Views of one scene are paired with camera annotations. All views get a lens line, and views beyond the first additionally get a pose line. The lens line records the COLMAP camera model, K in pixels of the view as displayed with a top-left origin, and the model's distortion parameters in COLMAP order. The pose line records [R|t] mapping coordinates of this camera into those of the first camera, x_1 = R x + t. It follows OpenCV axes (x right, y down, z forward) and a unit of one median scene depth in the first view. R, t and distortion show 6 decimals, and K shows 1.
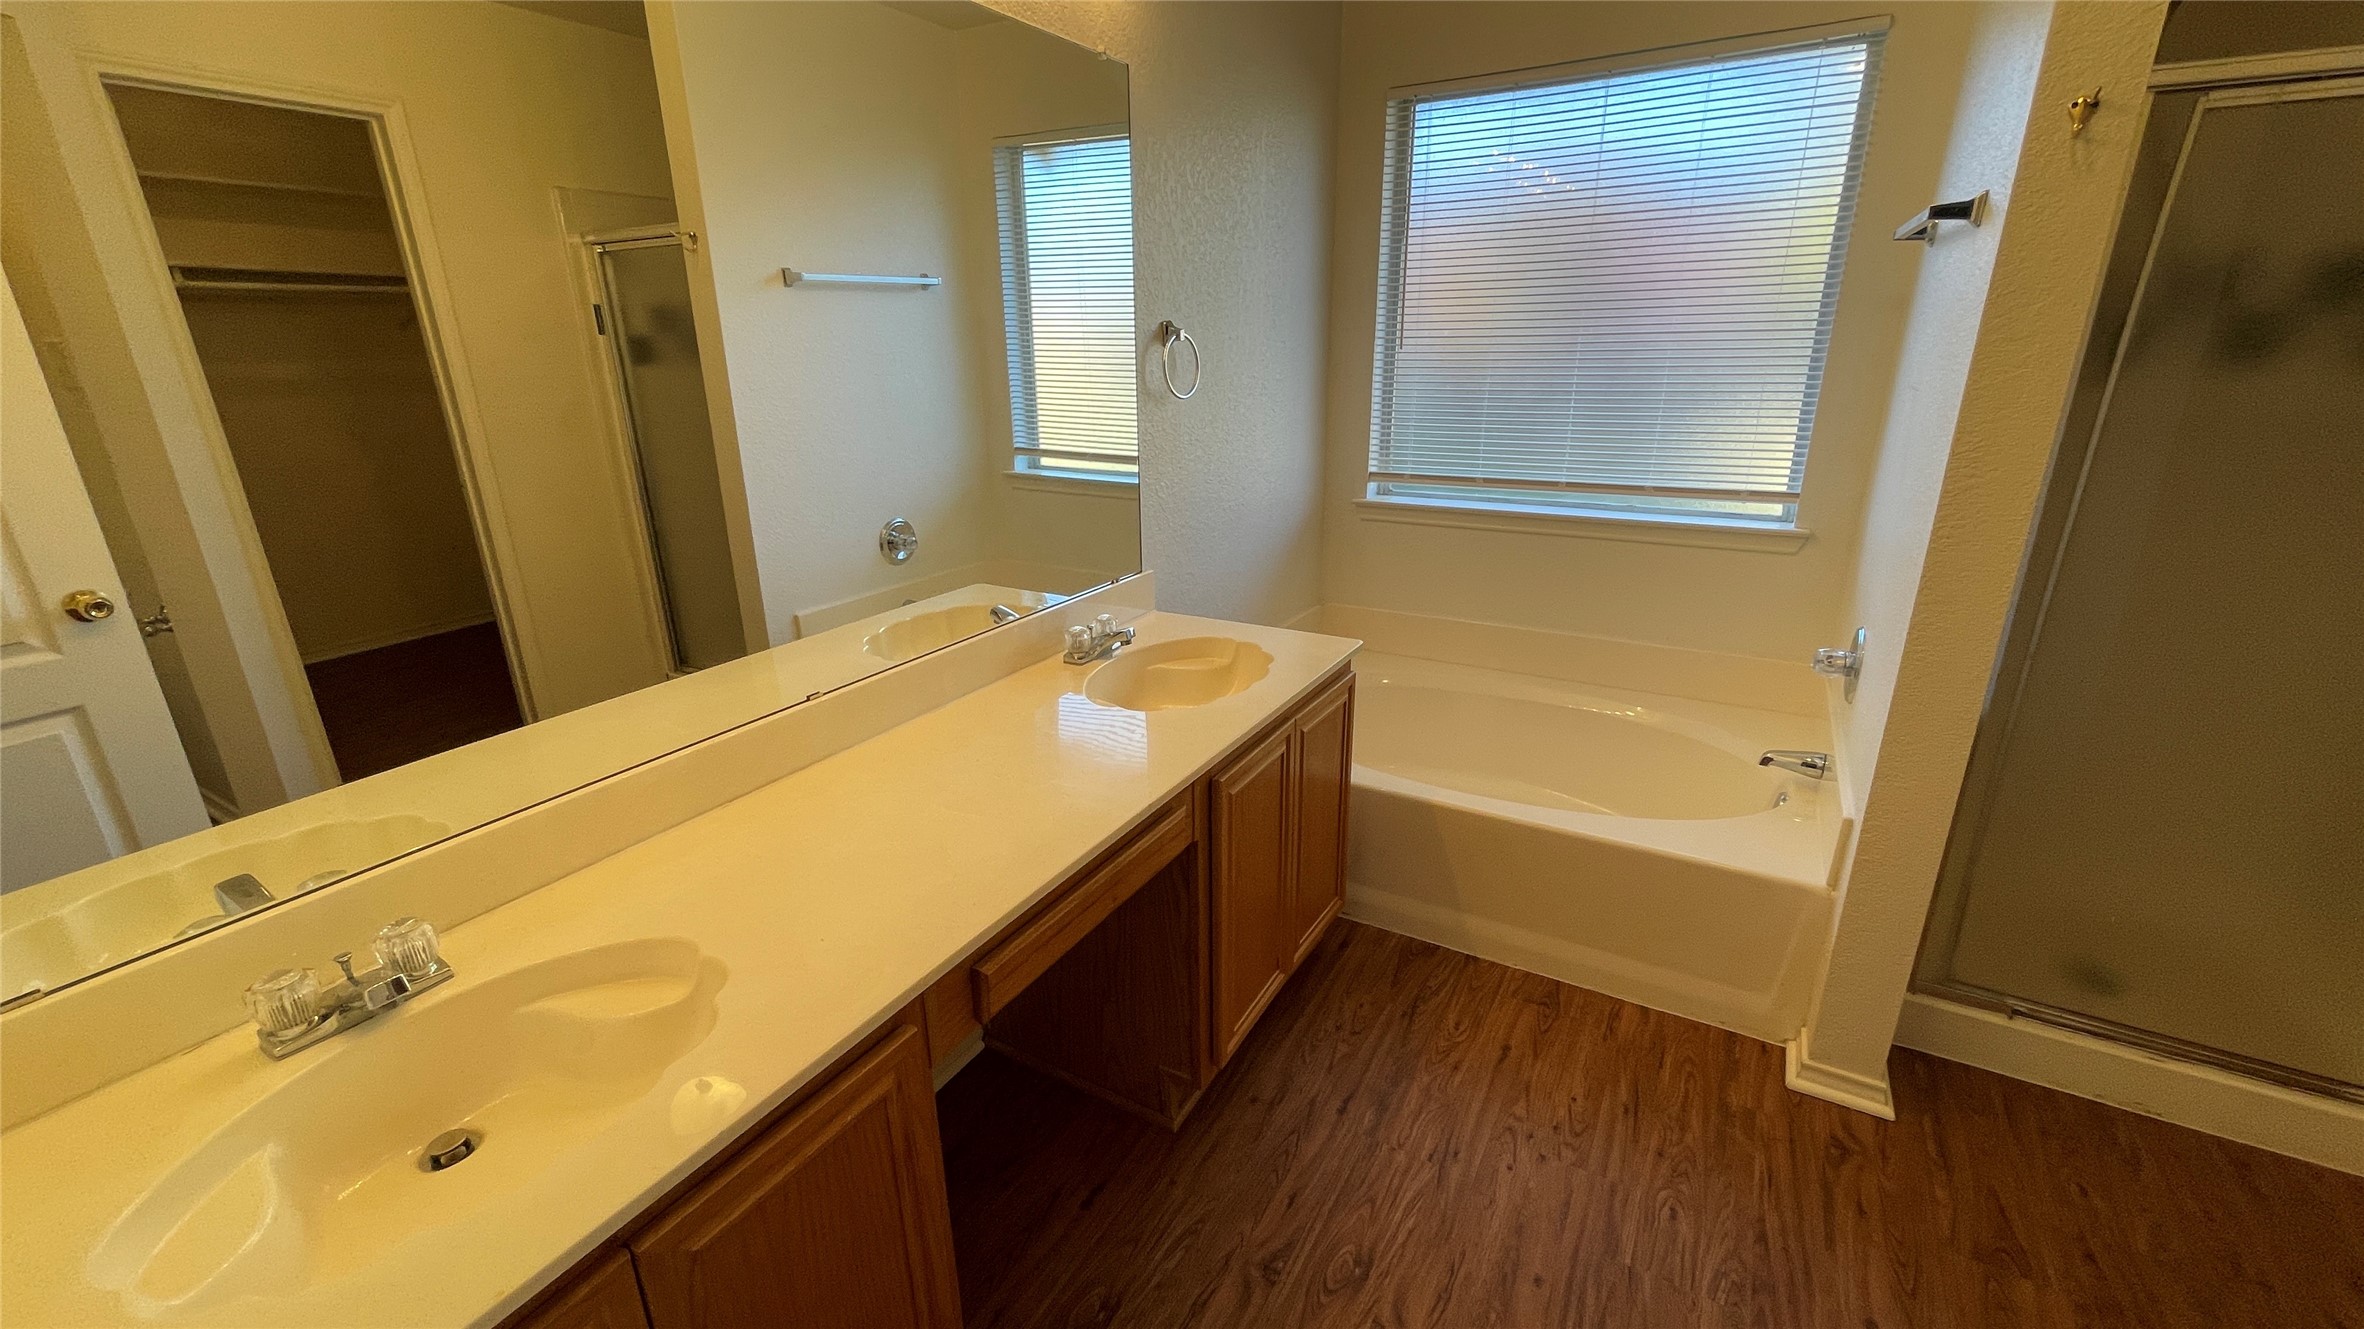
lens RADIAL K [[963.0, 0, 1176.9], [0, 963.0, 657.9], [0, 0, 1]] dist [-0.002855, 0.000756]
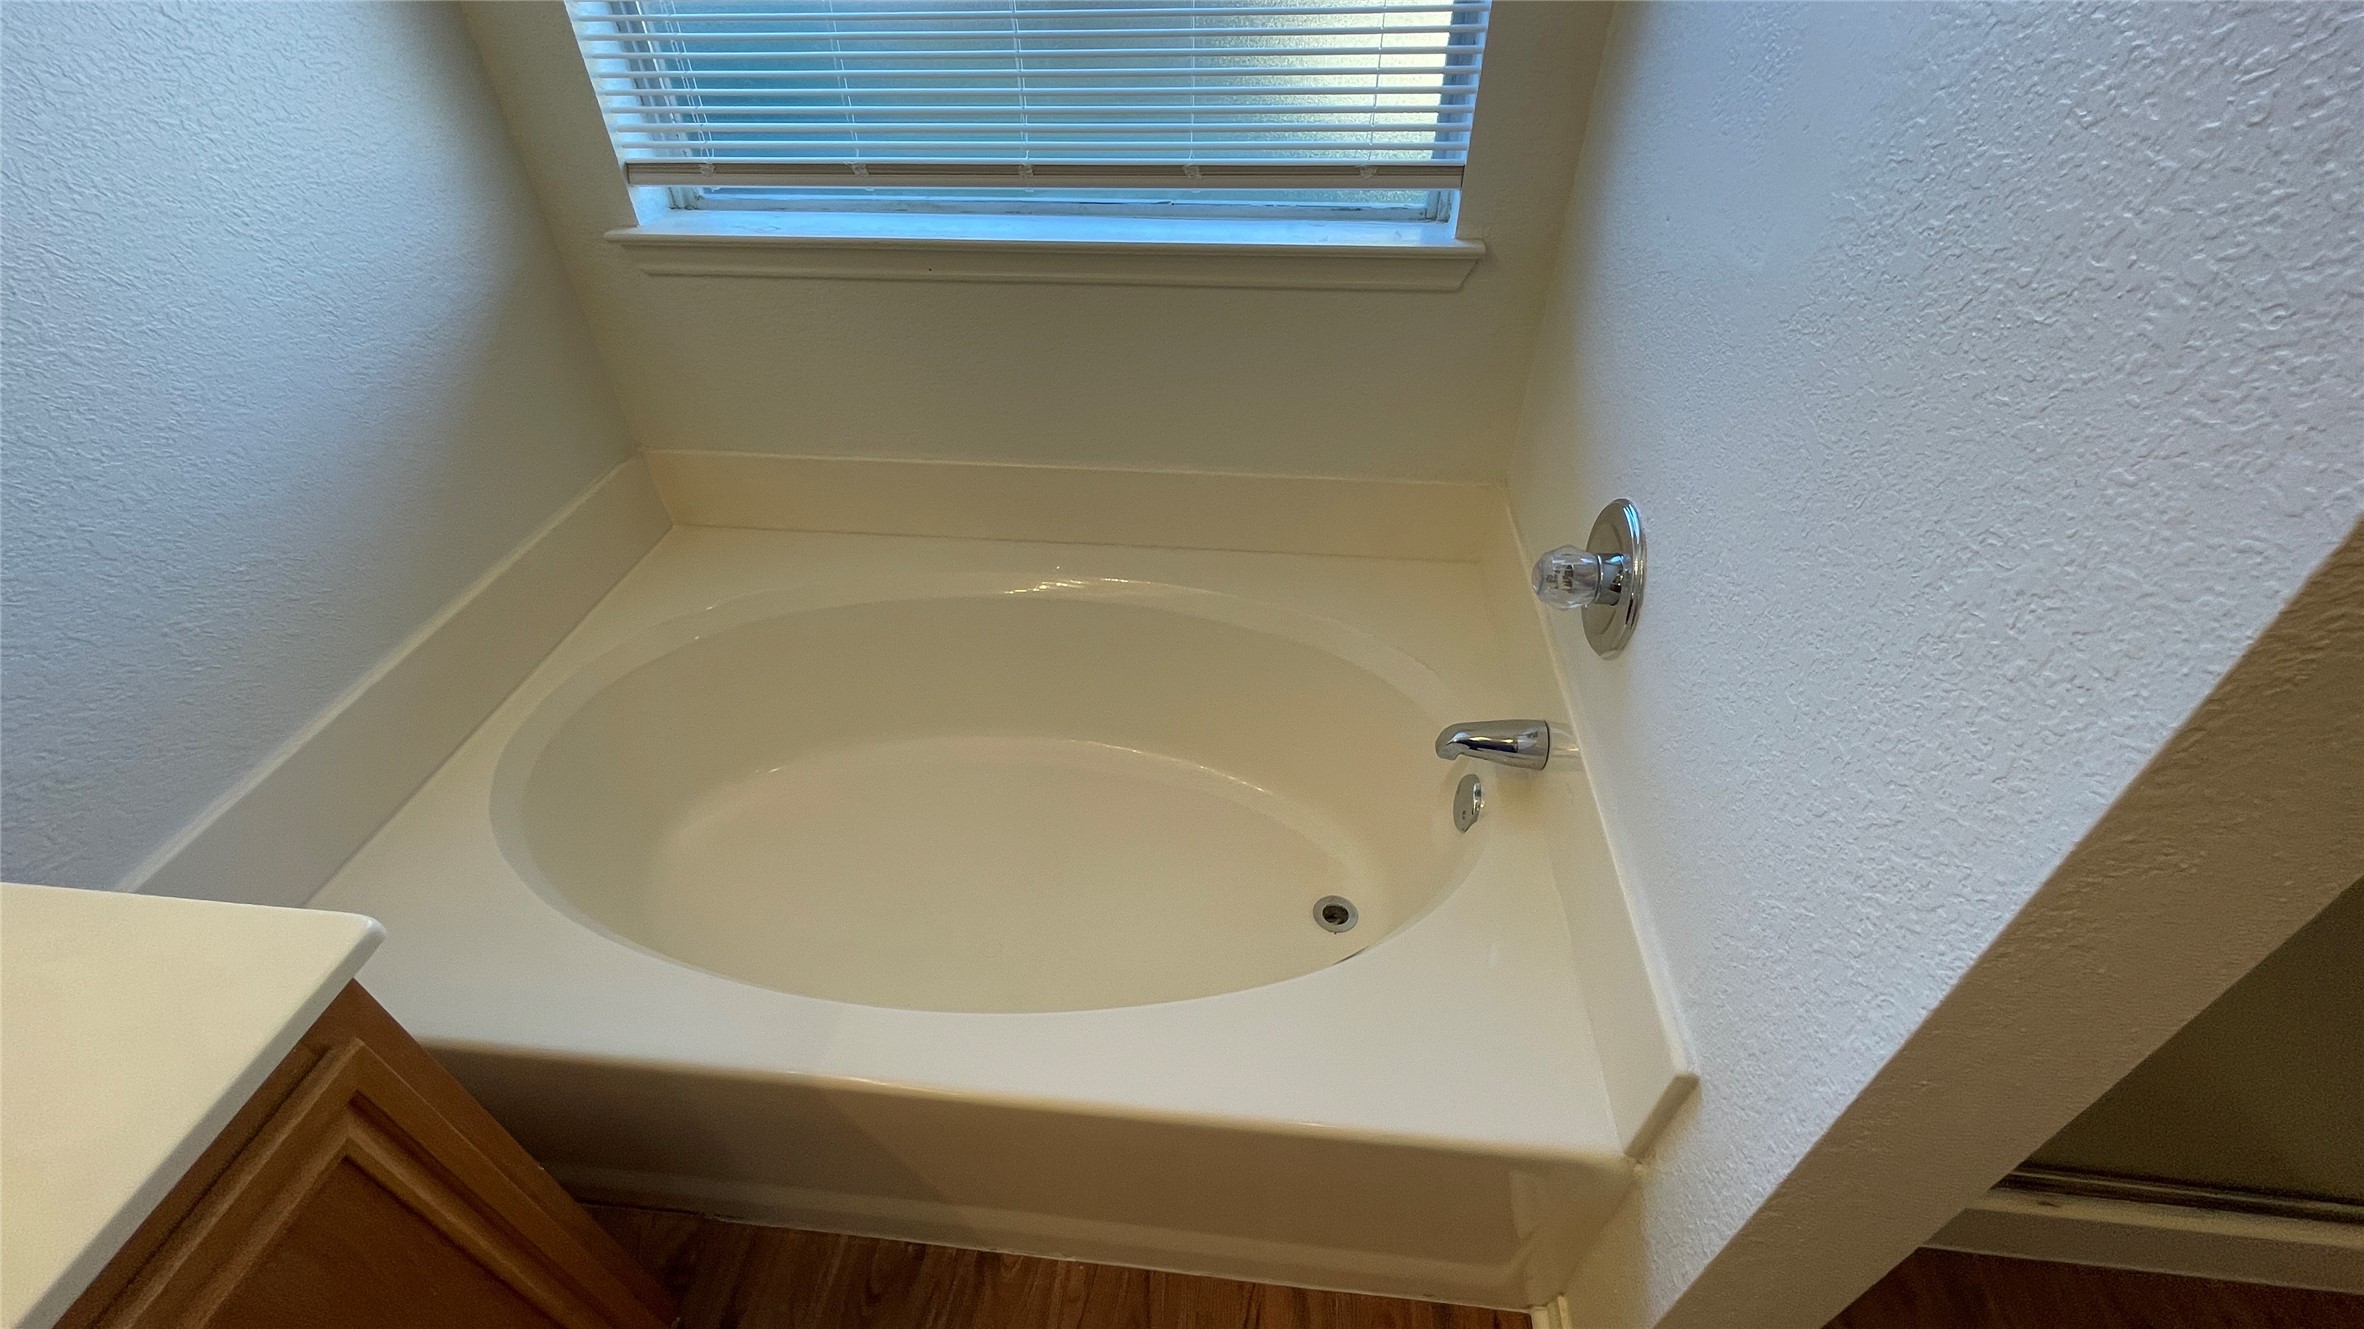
lens RADIAL K [[963.0, 0, 1192.3], [0, 963.0, 657.9], [0, 0, 1]] dist [-0.002855, 0.000756]
pose [[0.905384, -0.259532, 0.336040, 0.274964], [0.129993, 0.922867, 0.362517, -0.130665], [-0.404205, -0.284535, 0.869286, 0.527254]]
